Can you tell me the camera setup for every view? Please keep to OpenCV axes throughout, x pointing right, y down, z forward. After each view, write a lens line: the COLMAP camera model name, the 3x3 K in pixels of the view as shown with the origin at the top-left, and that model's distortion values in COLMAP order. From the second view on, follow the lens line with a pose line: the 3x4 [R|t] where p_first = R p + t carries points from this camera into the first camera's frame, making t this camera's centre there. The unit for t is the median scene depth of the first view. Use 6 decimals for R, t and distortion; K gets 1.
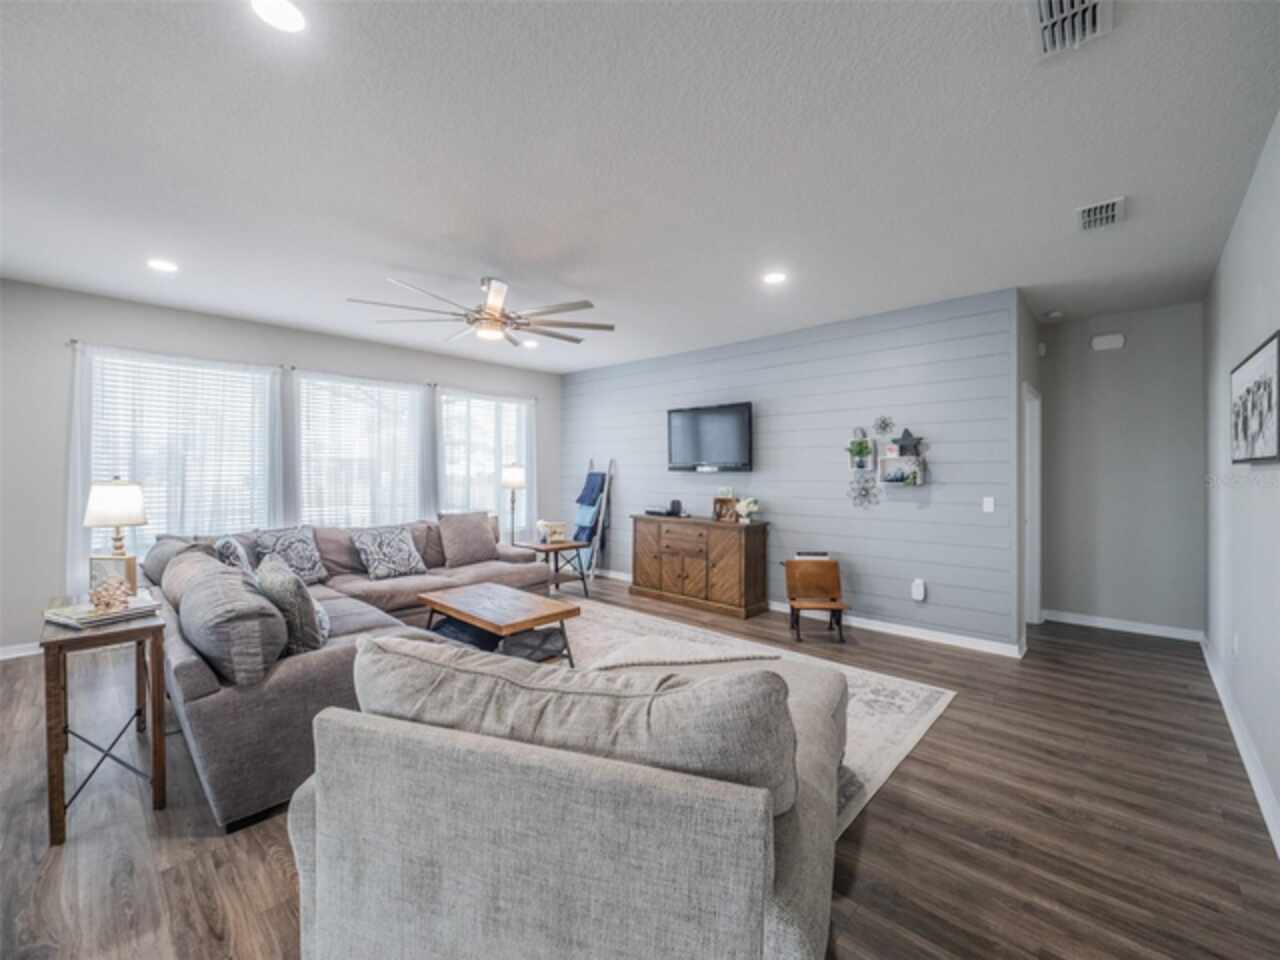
lens RADIAL K [[543.8, 0, 639.5], [0, 543.8, 464.6], [0, 0, 1]] dist [0.002071, 0.000197]
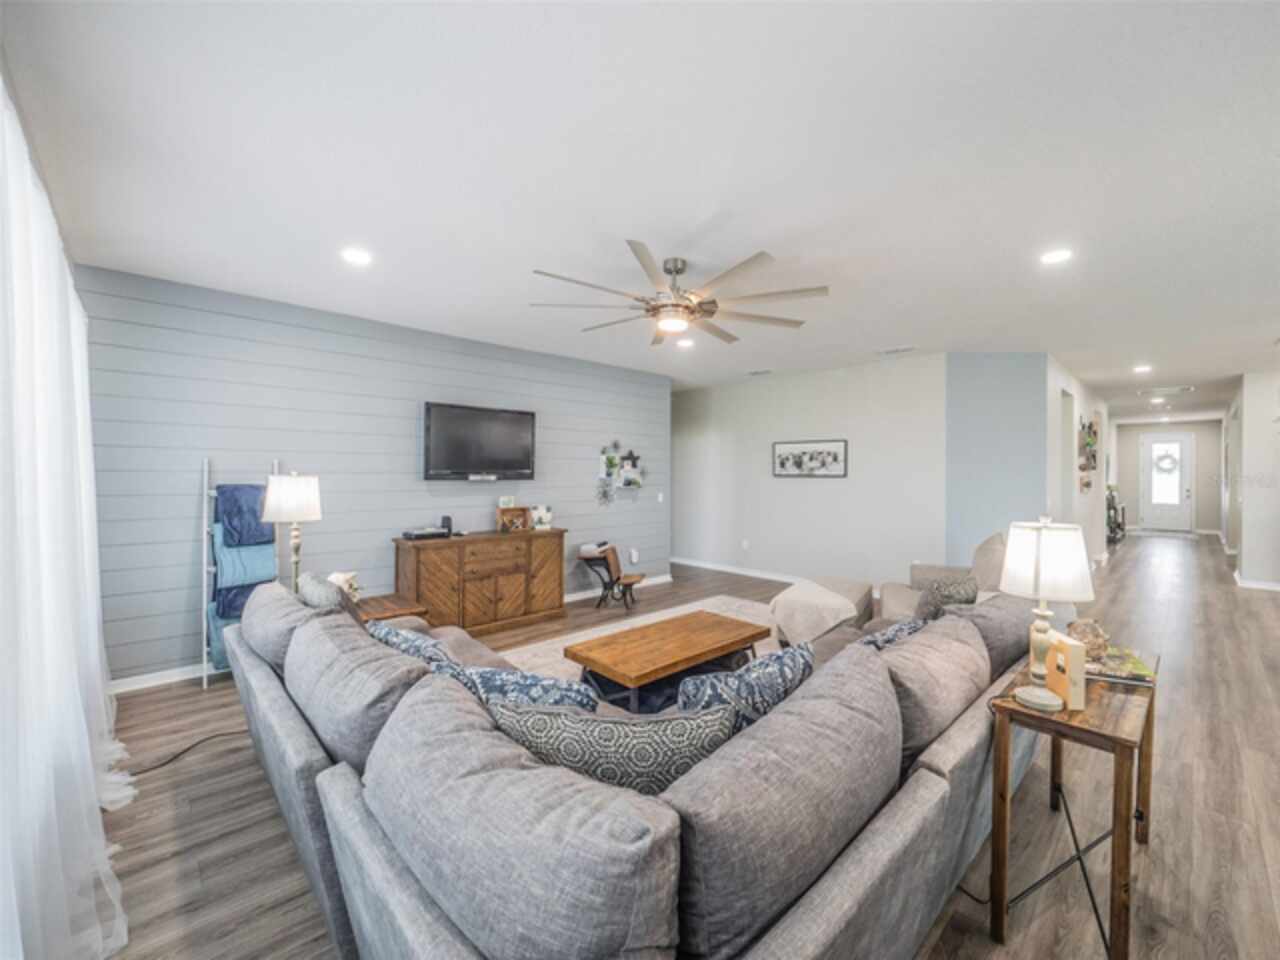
lens RADIAL K [[543.8, 0, 639.5], [0, 543.8, 464.6], [0, 0, 1]] dist [0.002071, 0.000197]
pose [[0.033353, 0.004254, 0.999435, -0.839235], [-0.024701, 0.999689, -0.003431, -0.018191], [-0.999138, -0.024572, 0.033447, 0.780670]]
